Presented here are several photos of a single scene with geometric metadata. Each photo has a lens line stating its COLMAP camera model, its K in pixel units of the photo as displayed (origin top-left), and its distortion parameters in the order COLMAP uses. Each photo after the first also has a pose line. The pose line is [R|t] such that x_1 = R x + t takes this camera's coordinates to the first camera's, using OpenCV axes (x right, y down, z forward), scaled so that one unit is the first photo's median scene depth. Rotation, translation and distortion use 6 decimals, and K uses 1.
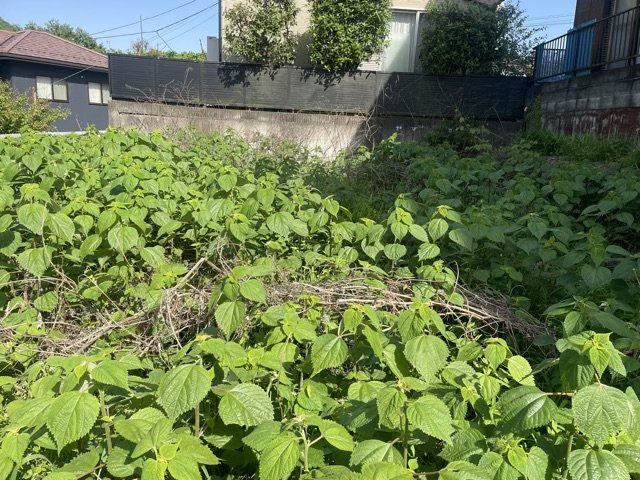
lens RADIAL K [[480.8, 0, 324.7], [0, 480.8, 243.6], [0, 0, 1]] dist [0.095923, -0.122585]
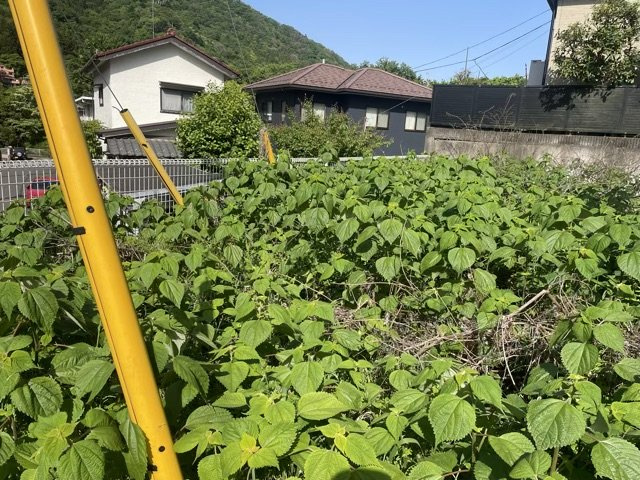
lens RADIAL K [[480.8, 0, 324.7], [0, 480.8, 243.6], [0, 0, 1]] dist [0.095923, -0.122585]
pose [[0.837734, 0.120037, -0.532722, -0.059574], [-0.144714, 0.989463, -0.004617, 0.003146], [0.526554, 0.080960, 0.846278, -0.034337]]
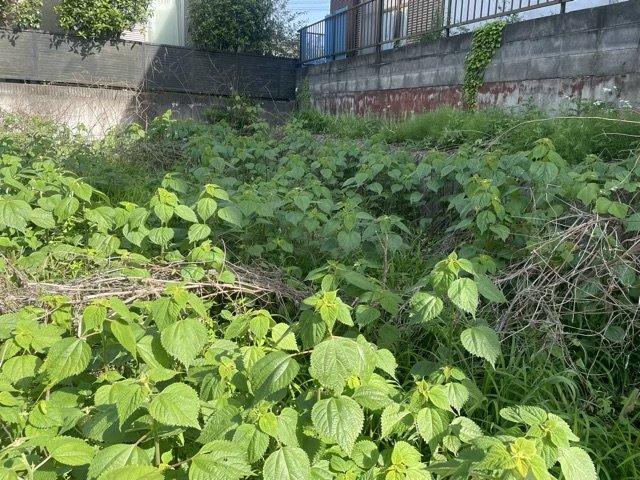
lens RADIAL K [[480.8, 0, 324.7], [0, 480.8, 243.6], [0, 0, 1]] dist [0.095923, -0.122585]
pose [[0.912960, -0.101284, 0.395280, 0.037883], [0.084914, 0.994655, 0.058743, 0.002254], [-0.399117, -0.020065, 0.916680, 0.003451]]
